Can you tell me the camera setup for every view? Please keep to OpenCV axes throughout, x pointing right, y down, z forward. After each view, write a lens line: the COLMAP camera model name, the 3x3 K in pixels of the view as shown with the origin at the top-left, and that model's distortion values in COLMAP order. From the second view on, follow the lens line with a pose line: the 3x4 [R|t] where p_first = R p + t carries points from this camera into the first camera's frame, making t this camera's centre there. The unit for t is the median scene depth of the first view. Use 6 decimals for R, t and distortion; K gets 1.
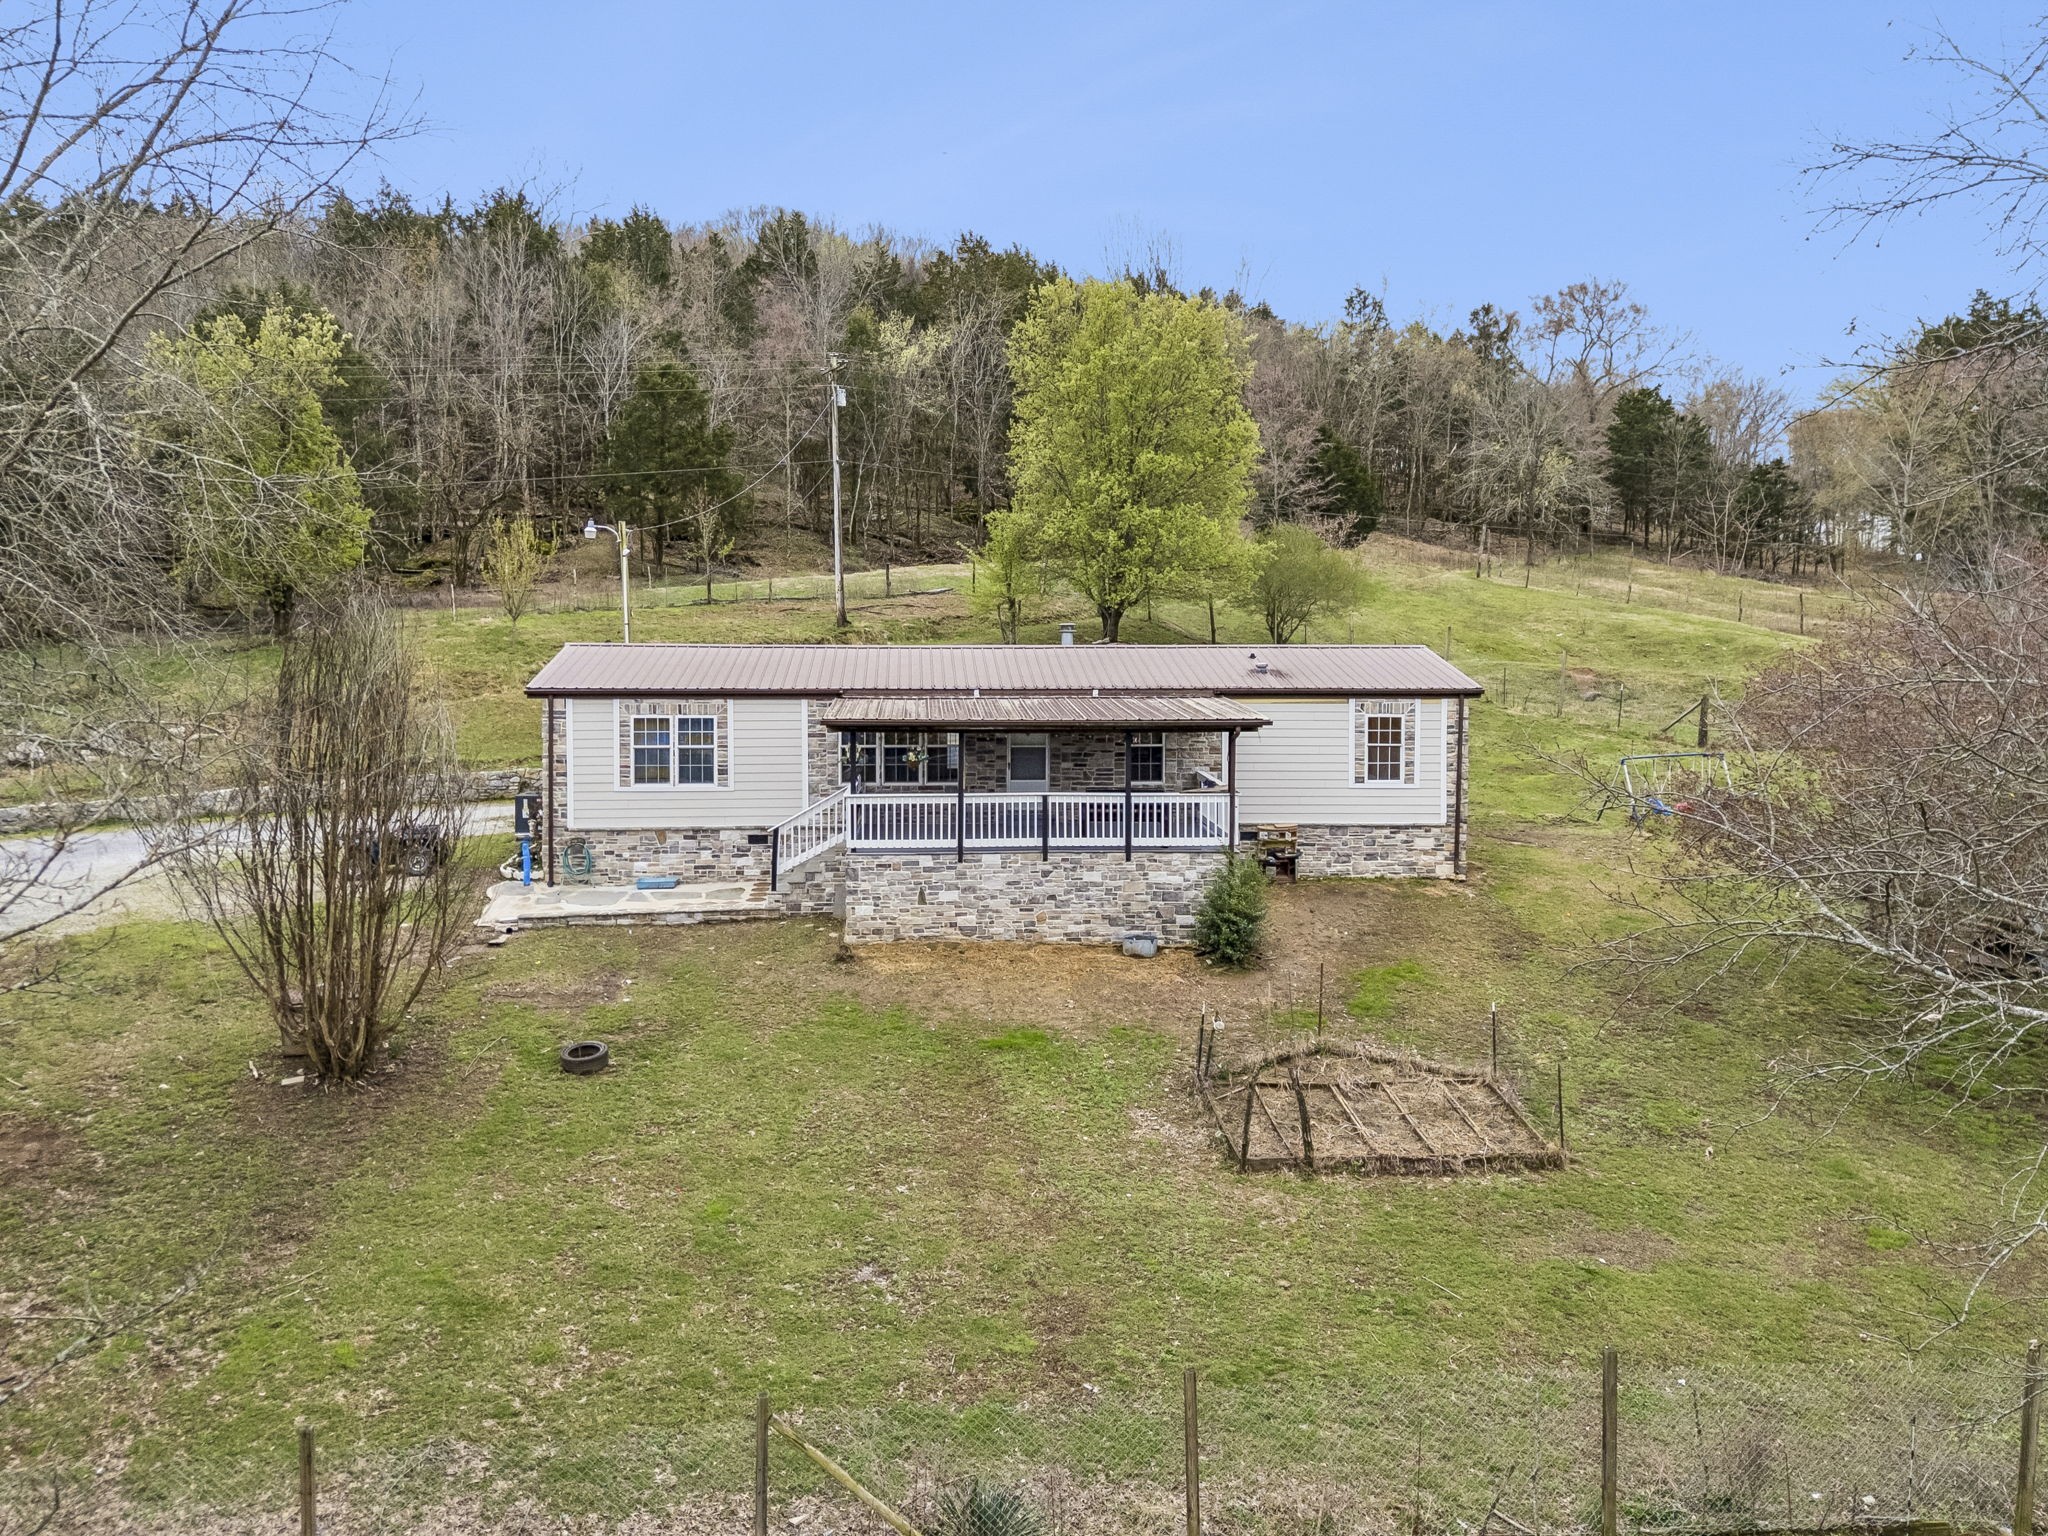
lens RADIAL K [[1612.0, 0, 1019.8], [0, 1612.0, 694.0], [0, 0, 1]] dist [0.087458, -0.073939]
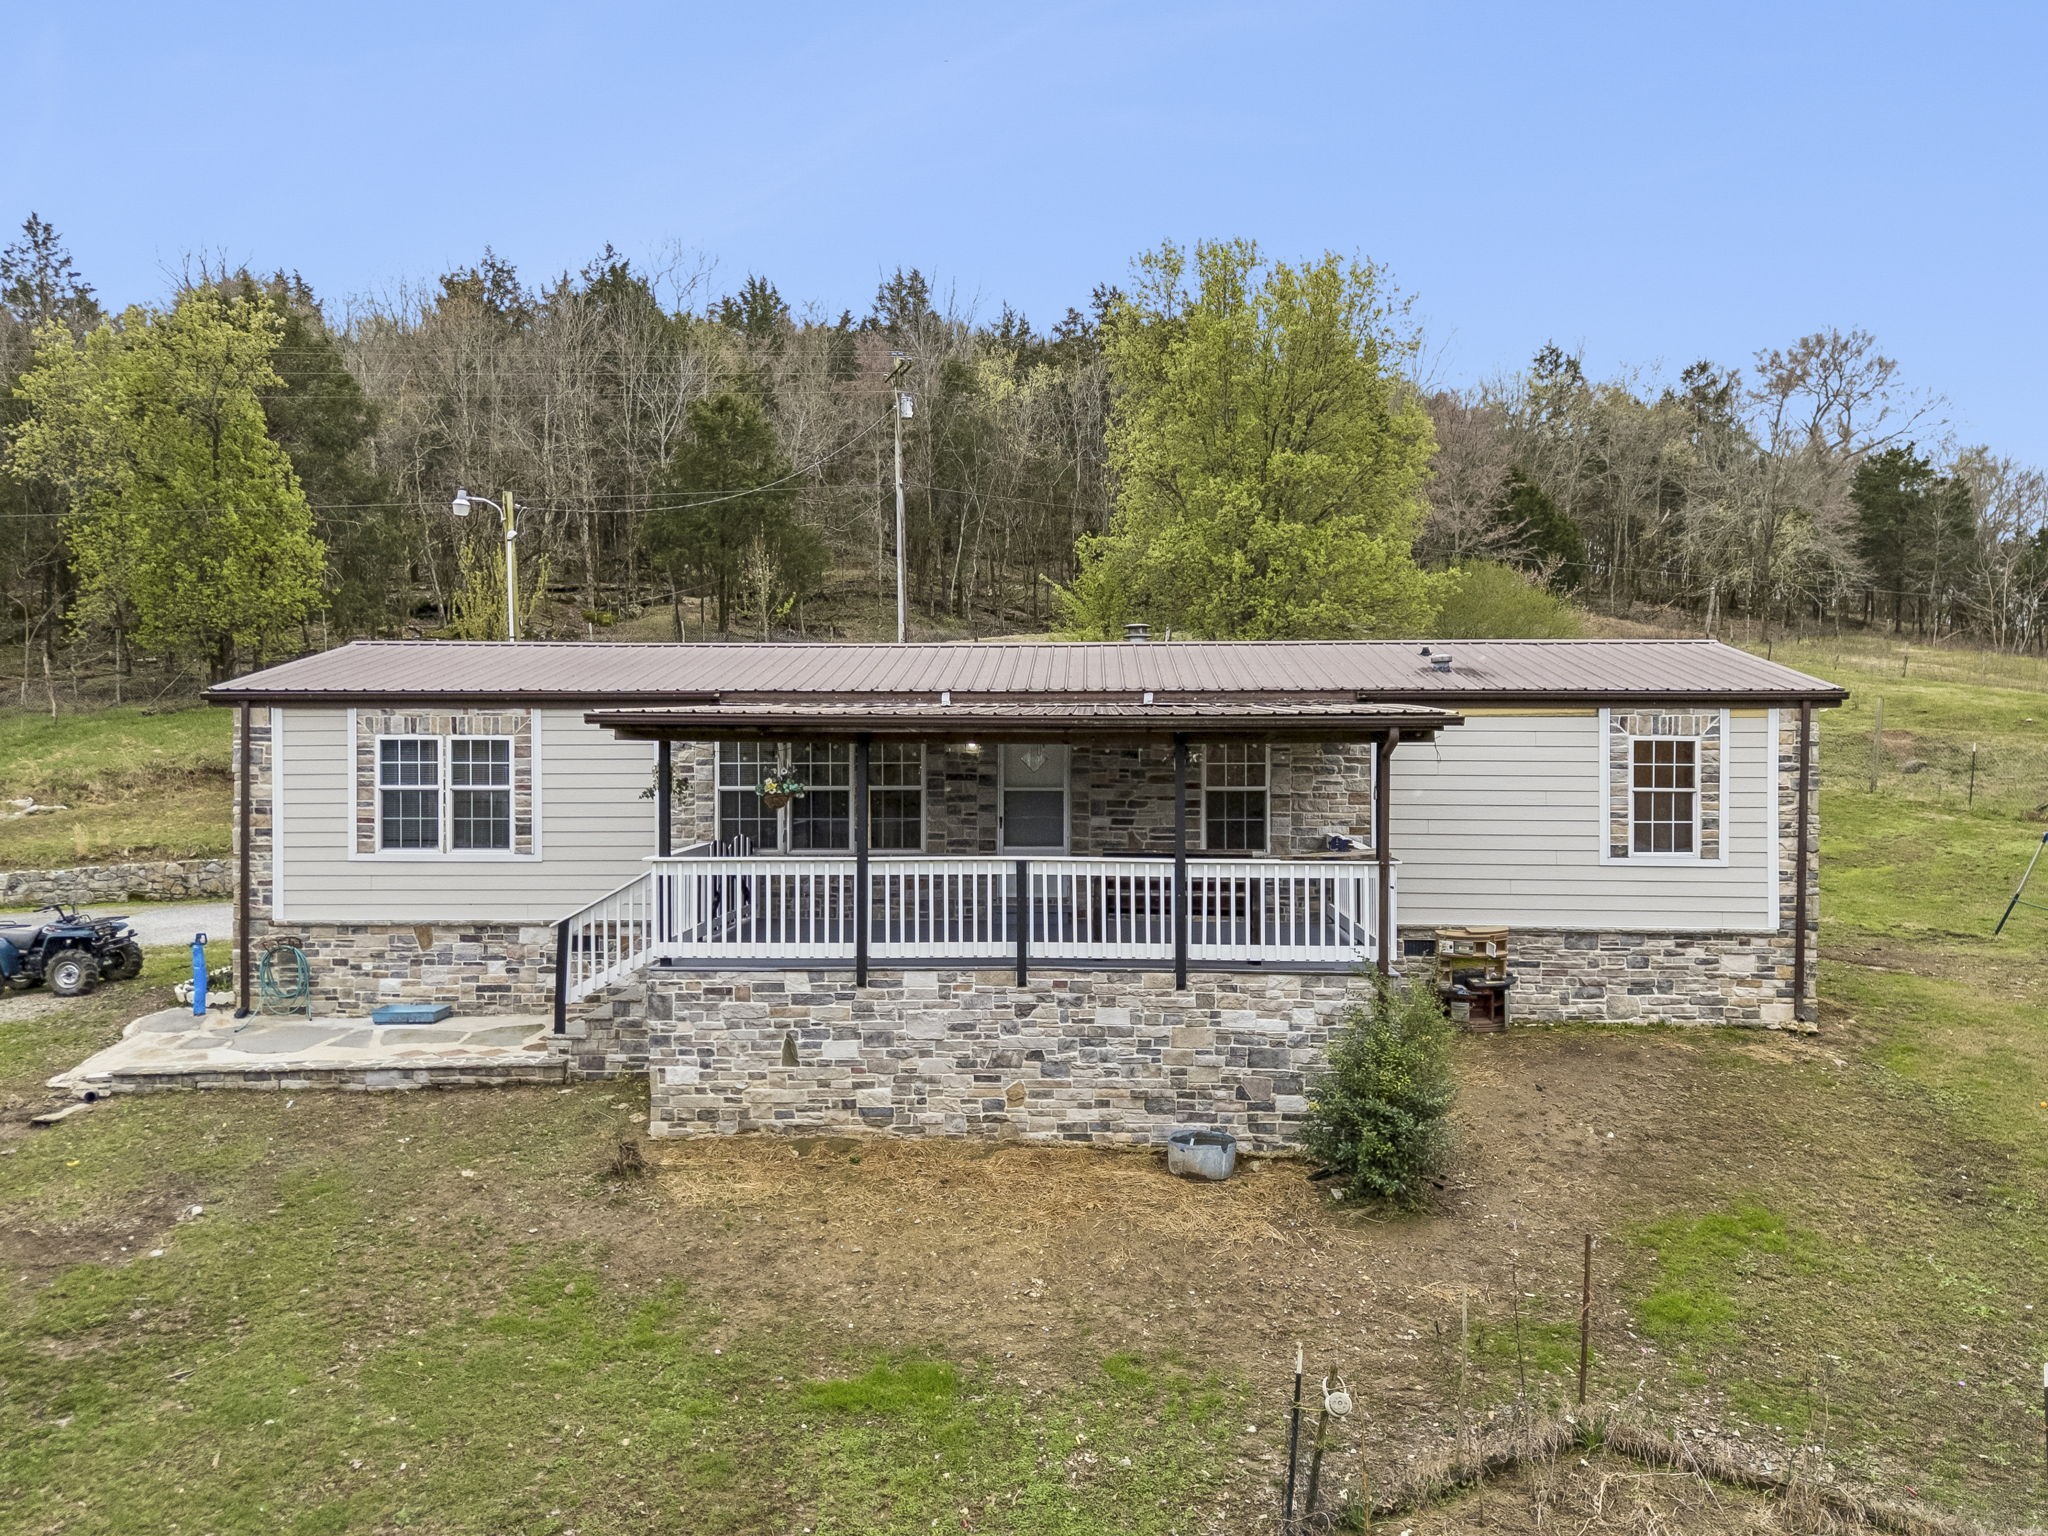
lens RADIAL K [[1564.2, 0, 1024.0], [0, 1564.2, 768.0], [0, 0, 1]] dist [0.064589, -0.051639]
pose [[0.993891, -0.000765, -0.110365, 0.065750], [-0.002920, 0.999444, -0.033221, 0.044315], [0.110329, 0.033340, 0.993336, 0.440829]]
